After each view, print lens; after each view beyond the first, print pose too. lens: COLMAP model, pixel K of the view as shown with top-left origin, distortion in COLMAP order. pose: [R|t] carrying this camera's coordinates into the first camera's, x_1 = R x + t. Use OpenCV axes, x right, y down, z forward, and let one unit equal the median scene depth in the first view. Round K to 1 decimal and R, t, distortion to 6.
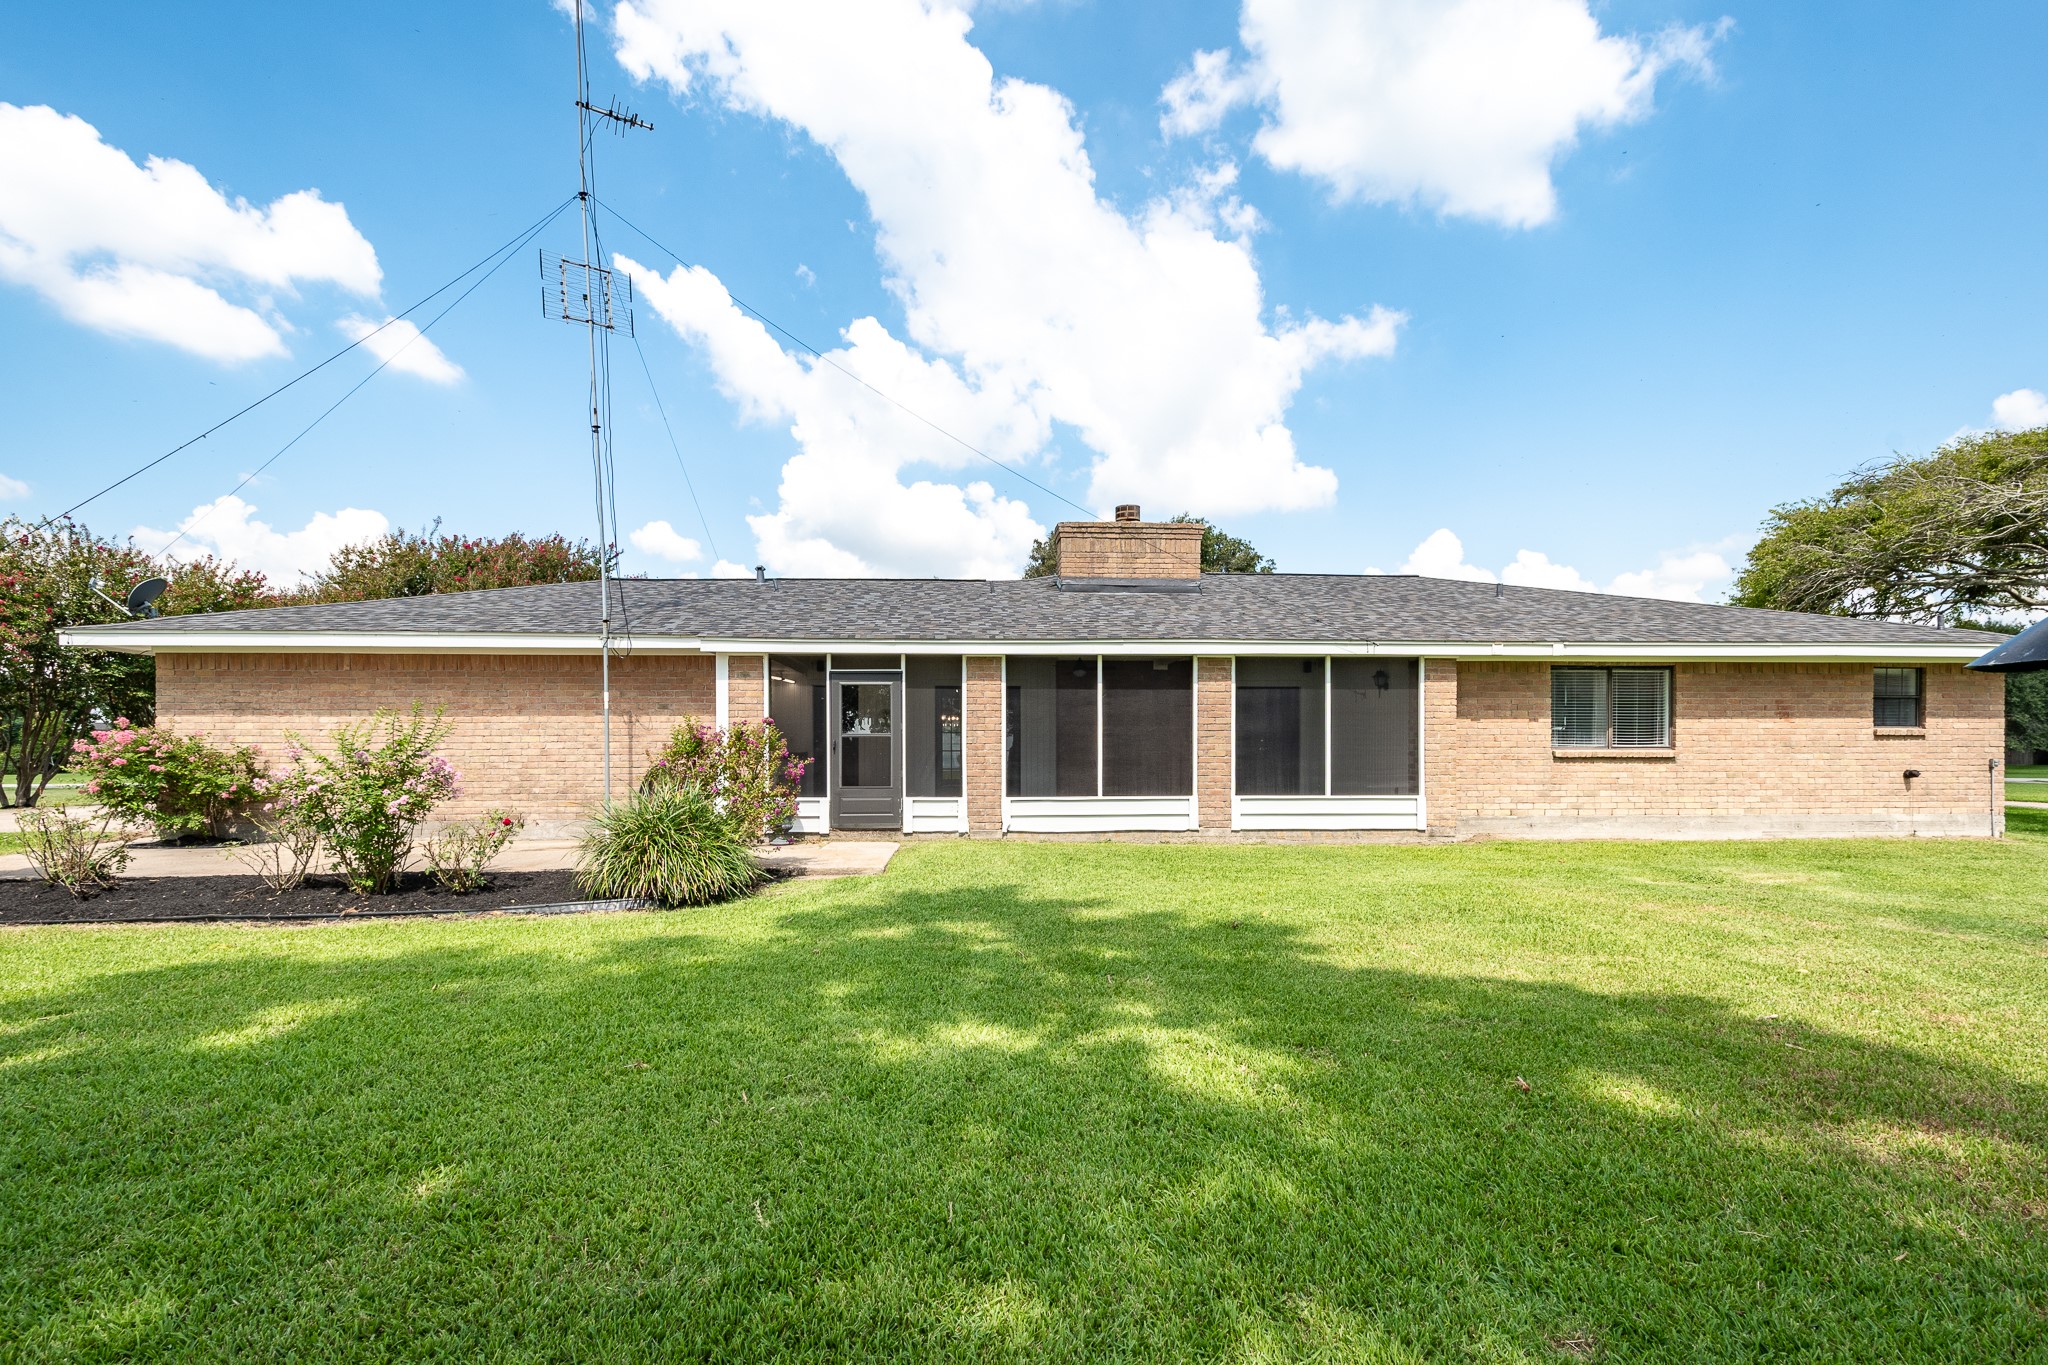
lens RADIAL K [[909.2, 0, 1016.9], [0, 909.2, 779.8], [0, 0, 1]] dist [0.000571, -0.000948]
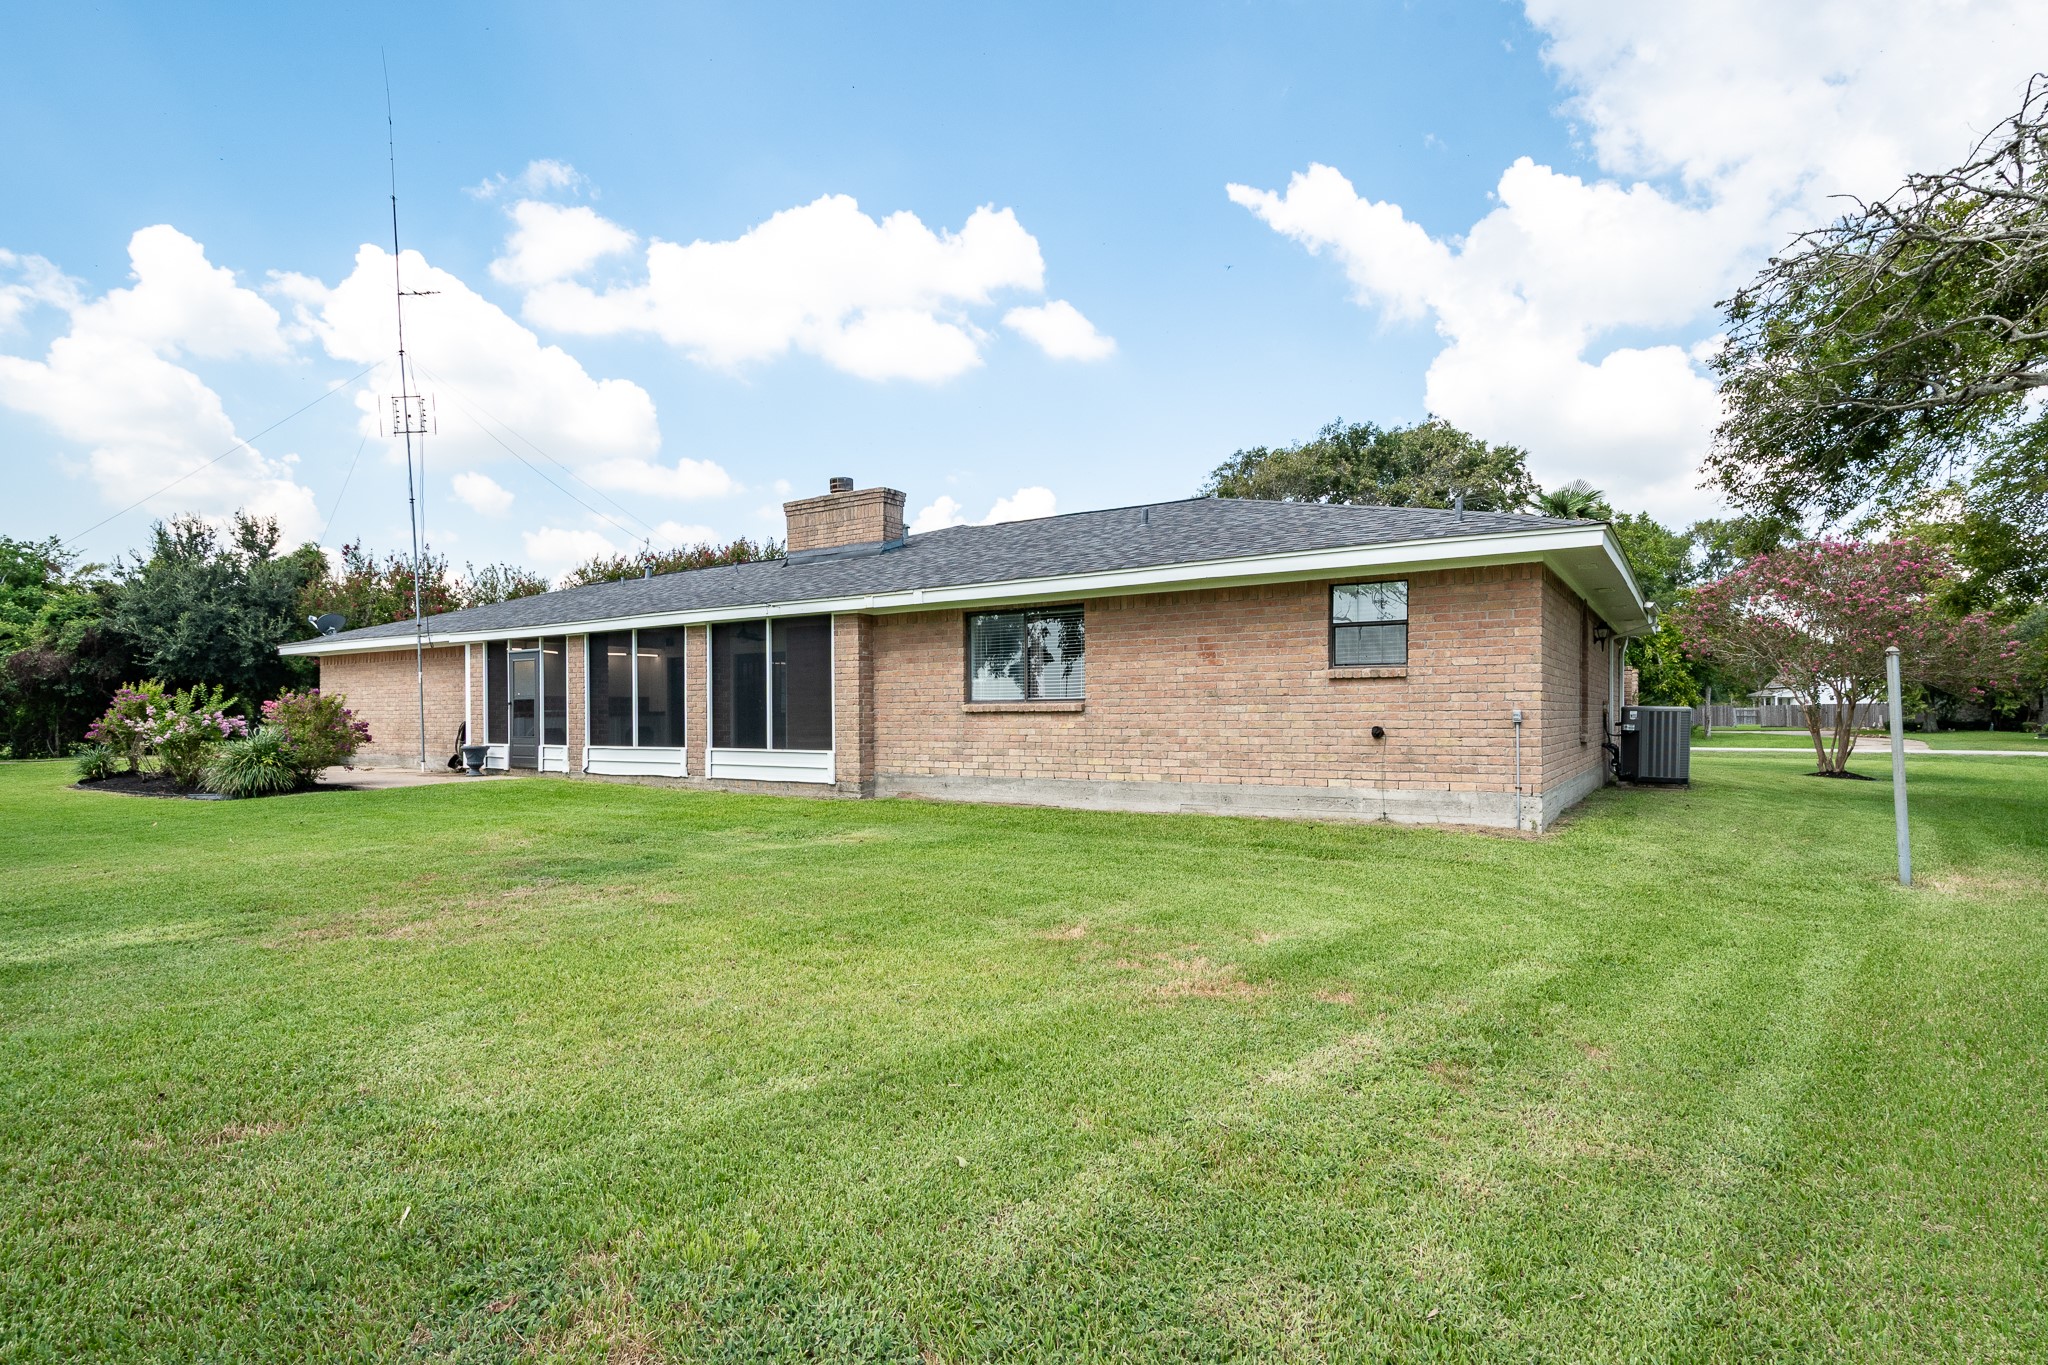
lens RADIAL K [[1074.1, 0, 1028.4], [0, 1074.1, 745.0], [0, 0, 1]] dist [0.023412, -0.000430]
pose [[0.794775, 0.012013, -0.606786, 1.268033], [-0.017002, 0.999852, -0.002474, 0.010016], [0.606667, 0.012283, 0.794862, 0.169261]]
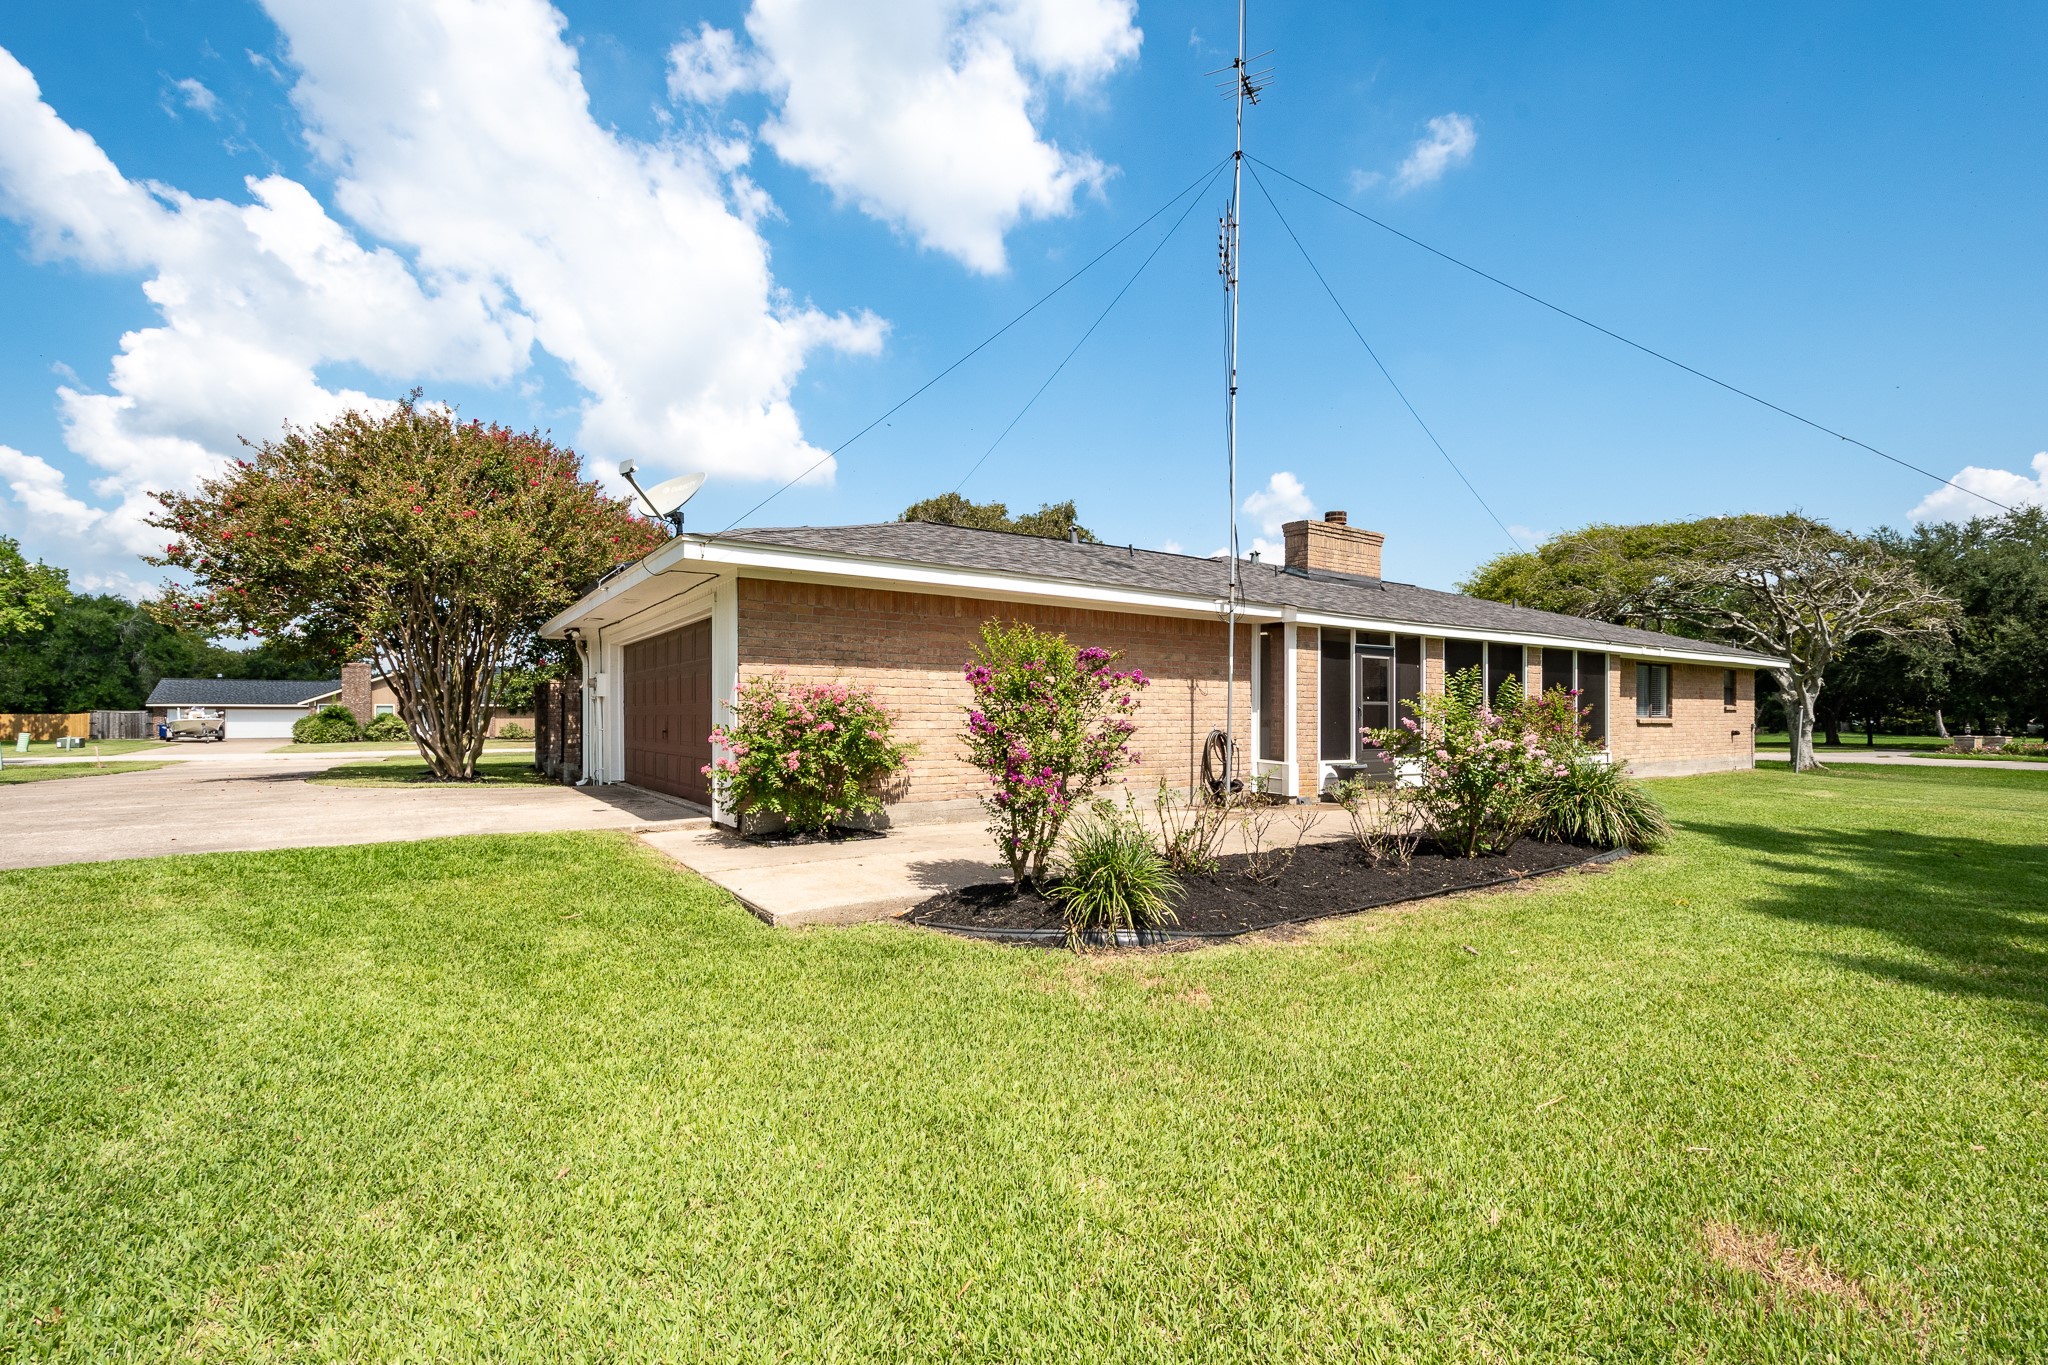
lens RADIAL K [[908.0, 0, 1024.0], [0, 908.0, 682.5], [0, 0, 1]] dist [0.003406, 0.000630]
pose [[0.854439, 0.023874, 0.519002, -1.006321], [0.012510, 0.997709, -0.066490, -0.004829], [-0.519400, 0.063305, 0.852183, 0.242646]]
